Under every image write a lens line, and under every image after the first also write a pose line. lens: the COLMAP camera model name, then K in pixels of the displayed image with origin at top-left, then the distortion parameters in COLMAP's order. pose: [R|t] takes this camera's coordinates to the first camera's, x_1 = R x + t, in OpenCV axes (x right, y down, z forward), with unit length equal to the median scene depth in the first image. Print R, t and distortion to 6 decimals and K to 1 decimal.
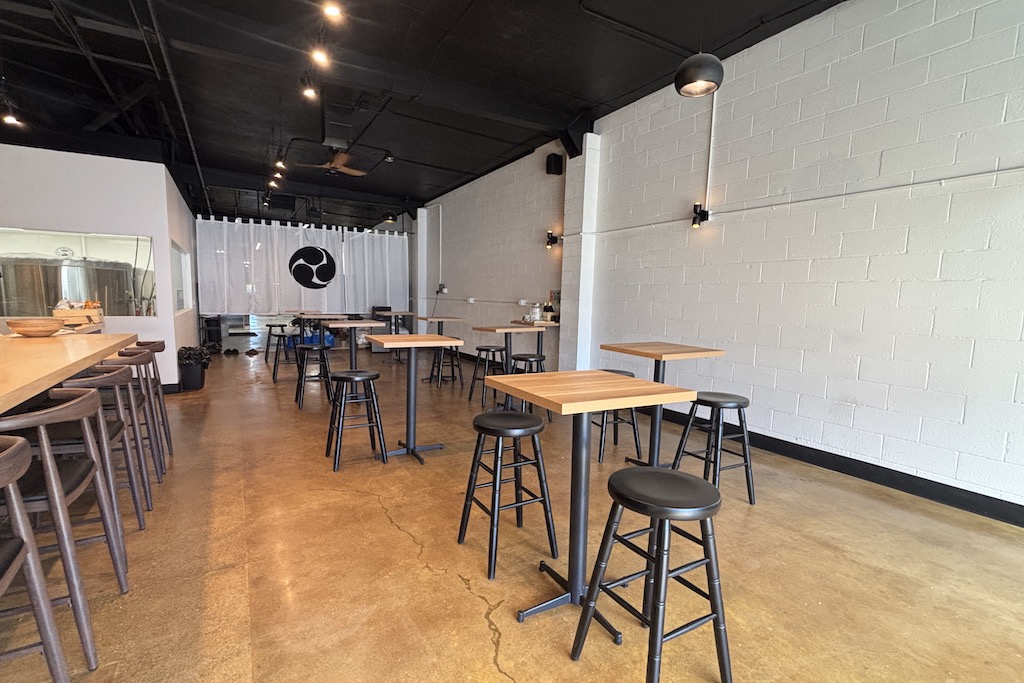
lens RADIAL K [[452.0, 0, 510.0], [0, 452.0, 340.3], [0, 0, 1]] dist [-0.001823, -0.000084]
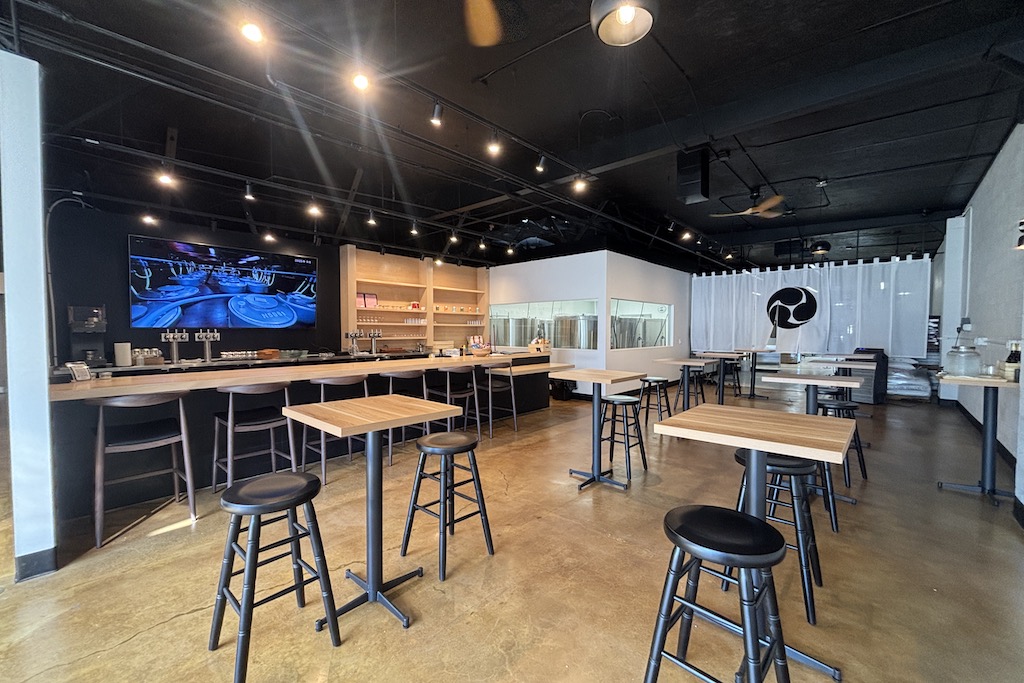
lens RADIAL K [[392.9, 0, 515.2], [0, 392.9, 341.6], [0, 0, 1]] dist [-0.034006, -0.000768]
pose [[0.300823, 0.009051, -0.953637, 0.201919], [-0.088366, 0.995918, -0.018423, -0.016270], [0.949577, 0.089811, 0.300394, 0.169681]]
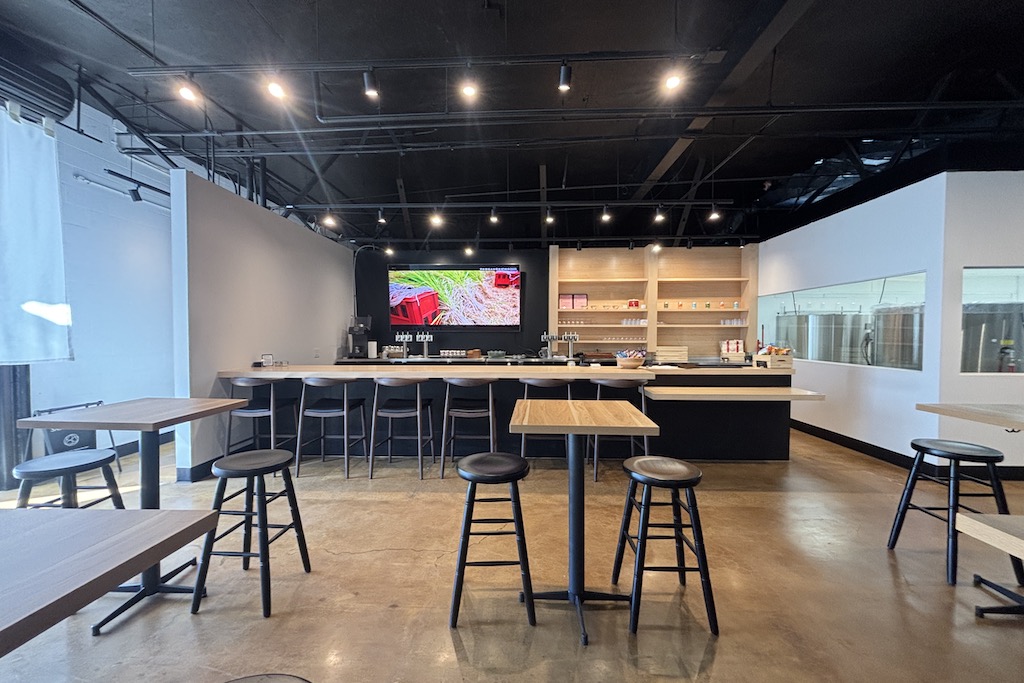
lens RADIAL K [[392.9, 0, 512.3], [0, 392.9, 348.1], [0, 0, 1]] dist [-0.034006, -0.000768]
pose [[-0.564710, 0.015691, -0.825140, 0.072975], [-0.089320, 0.992784, 0.080008, -0.042595], [0.820442, 0.118882, -0.559234, 0.404447]]
